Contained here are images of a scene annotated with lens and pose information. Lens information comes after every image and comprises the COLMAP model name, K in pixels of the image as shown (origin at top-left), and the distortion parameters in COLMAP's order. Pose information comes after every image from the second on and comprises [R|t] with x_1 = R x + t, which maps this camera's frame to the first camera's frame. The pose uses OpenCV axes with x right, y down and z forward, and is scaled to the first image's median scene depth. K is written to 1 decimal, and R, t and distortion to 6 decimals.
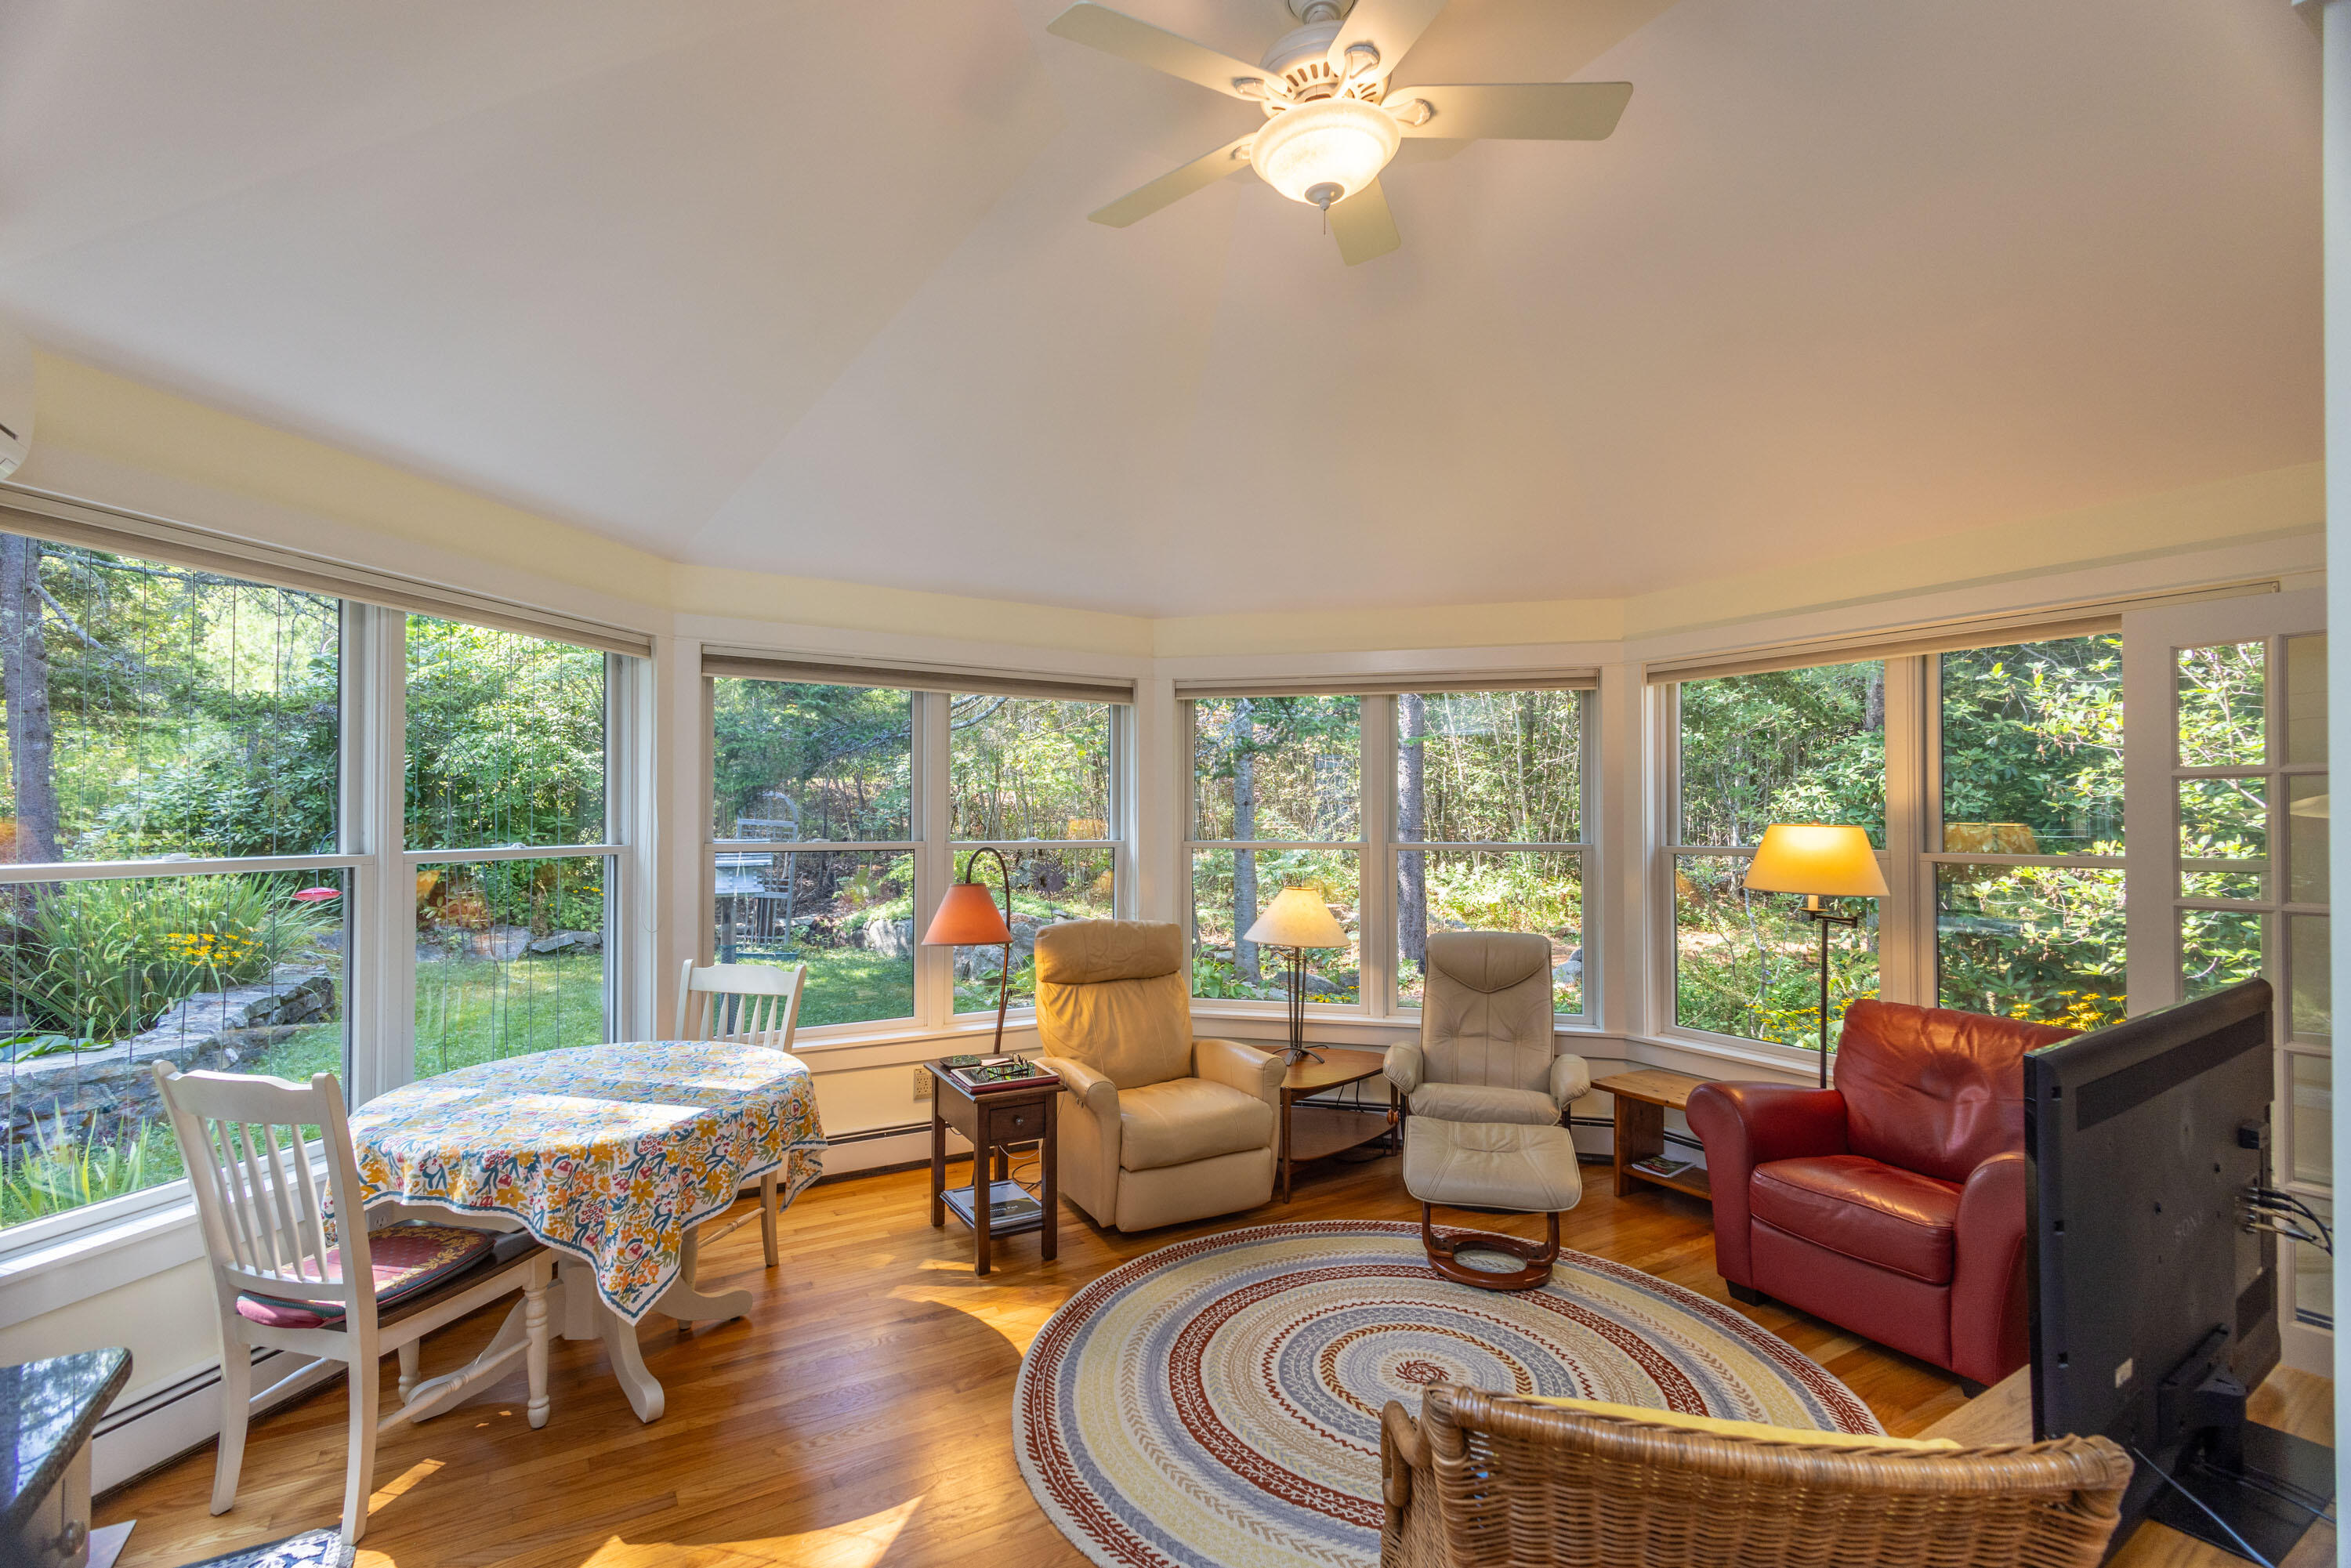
lens RADIAL K [[1047.7, 0, 1106.3], [0, 1047.7, 800.1], [0, 0, 1]] dist [0.000172, -0.009077]
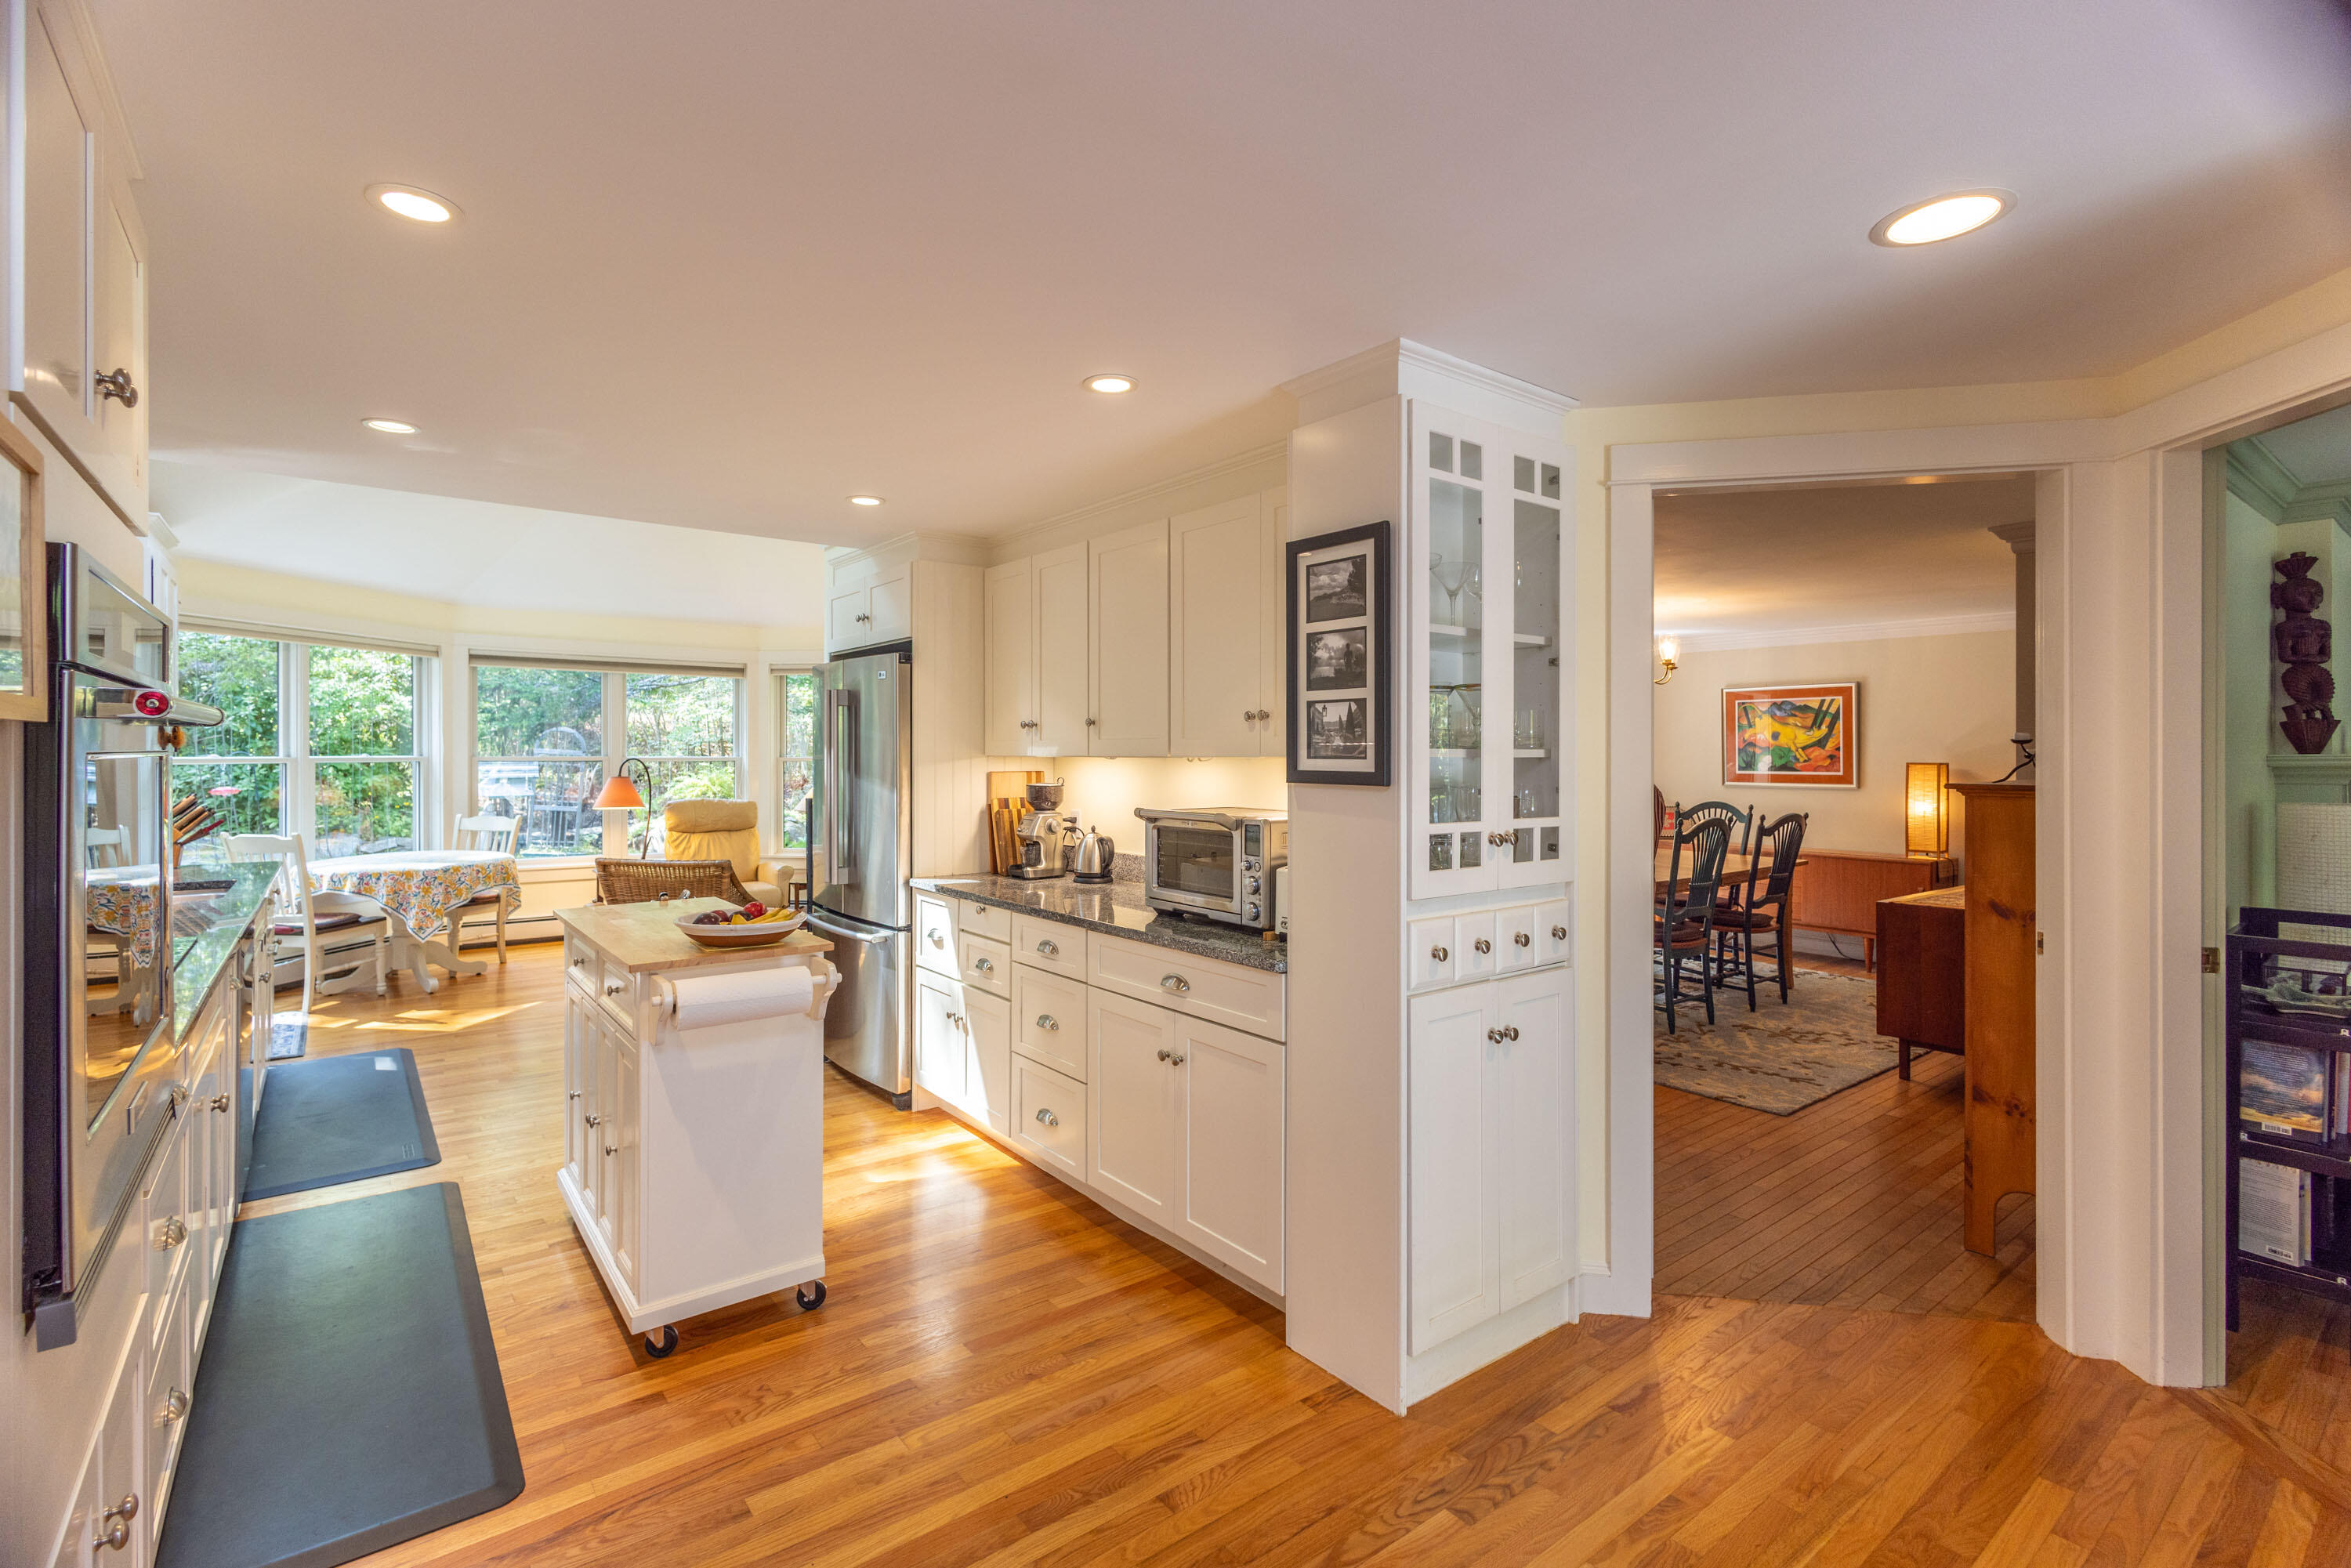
lens RADIAL K [[1083.8, 0, 1136.3], [0, 1083.8, 750.8], [0, 0, 1]] dist [0.002959, -0.000399]
pose [[0.991803, -0.001012, 0.127772, 0.541254], [-0.000830, 0.999897, 0.014359, 0.002757], [-0.127774, -0.014347, 0.991700, -1.062394]]
